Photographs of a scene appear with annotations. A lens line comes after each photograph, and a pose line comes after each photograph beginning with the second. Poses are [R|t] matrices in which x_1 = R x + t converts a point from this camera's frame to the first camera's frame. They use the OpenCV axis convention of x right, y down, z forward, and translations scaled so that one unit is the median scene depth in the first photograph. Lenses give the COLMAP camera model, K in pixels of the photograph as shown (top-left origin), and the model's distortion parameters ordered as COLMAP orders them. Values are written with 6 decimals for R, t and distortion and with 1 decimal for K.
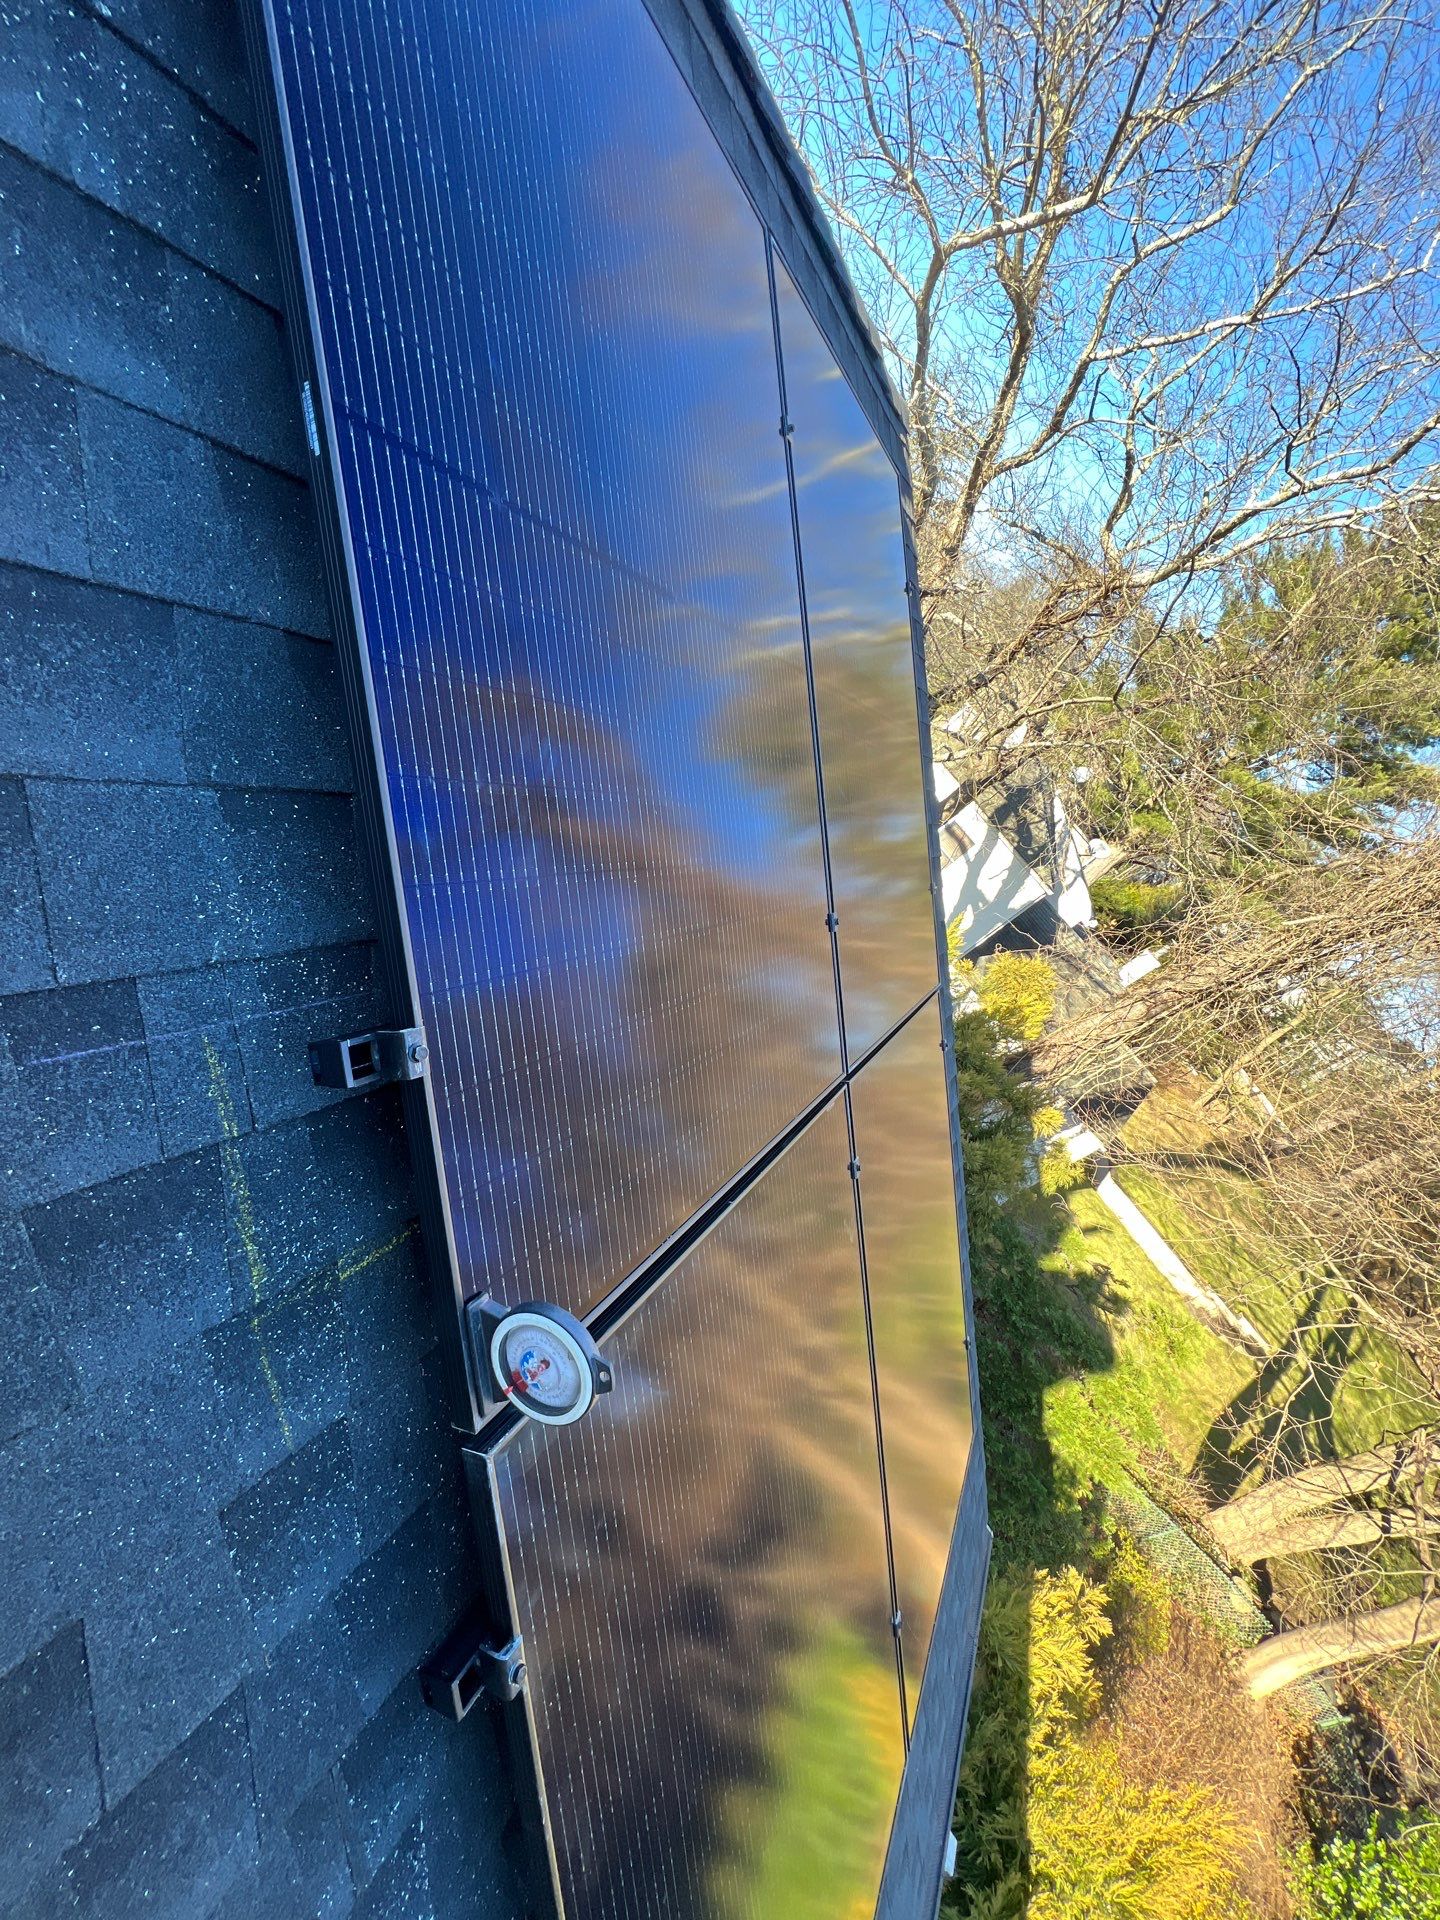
lens RADIAL K [[767.0, 0, 720.5], [0, 767.0, 955.2], [0, 0, 1]] dist [0.001588, -0.000701]
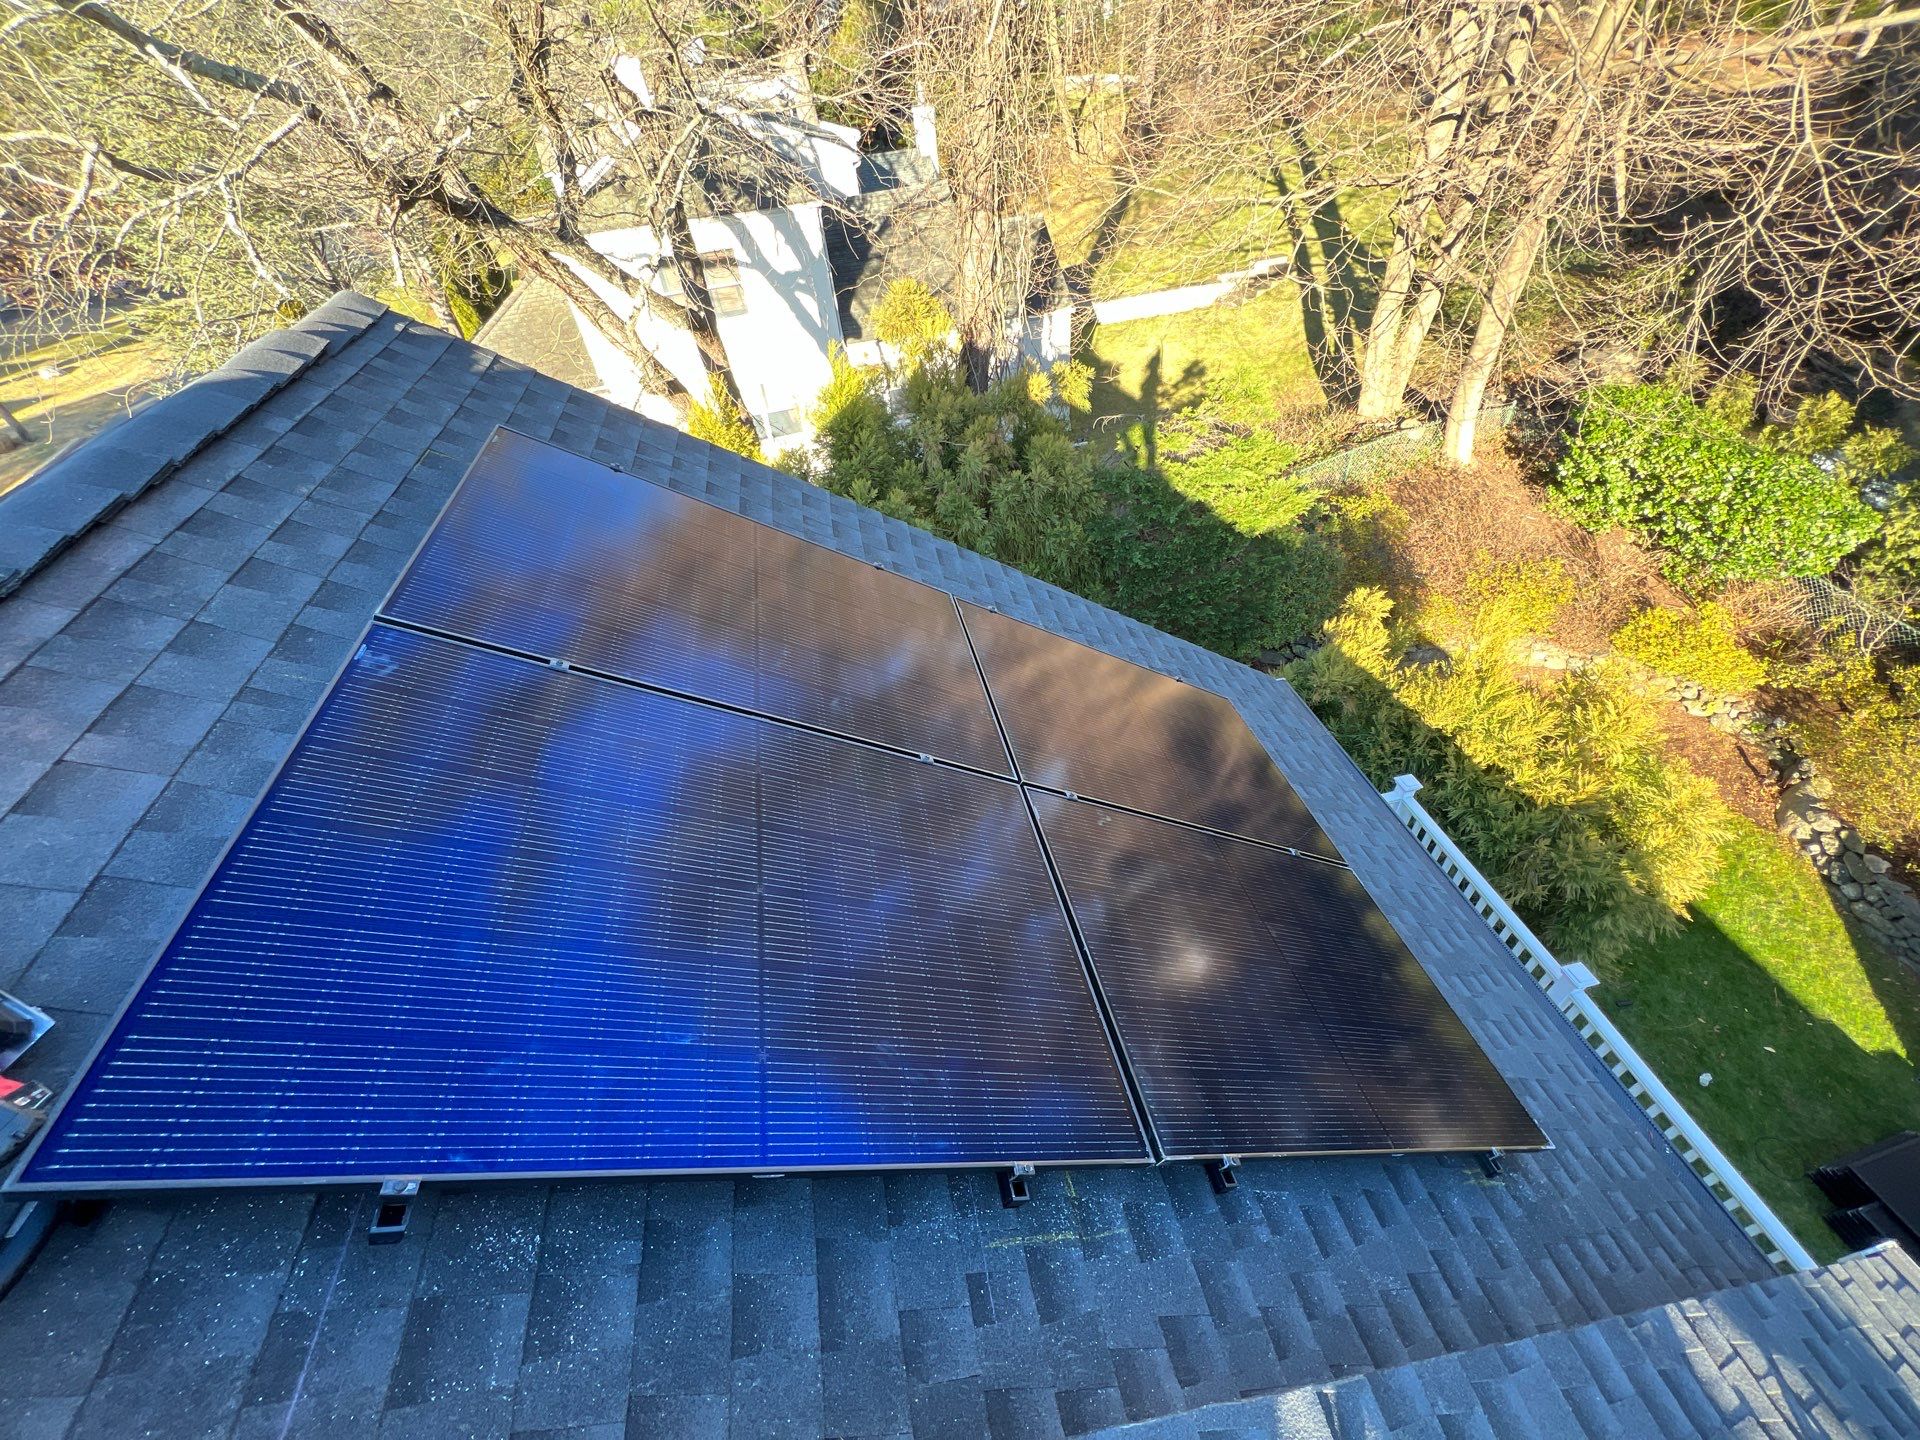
lens RADIAL K [[767.0, 0, 957.4], [0, 767.0, 727.5], [0, 0, 1]] dist [0.001588, -0.000701]
pose [[0.422811, -0.899816, -0.107529, 0.064303], [0.856471, 0.358005, 0.371874, -0.091555], [-0.296122, -0.249328, 0.922034, -0.049918]]
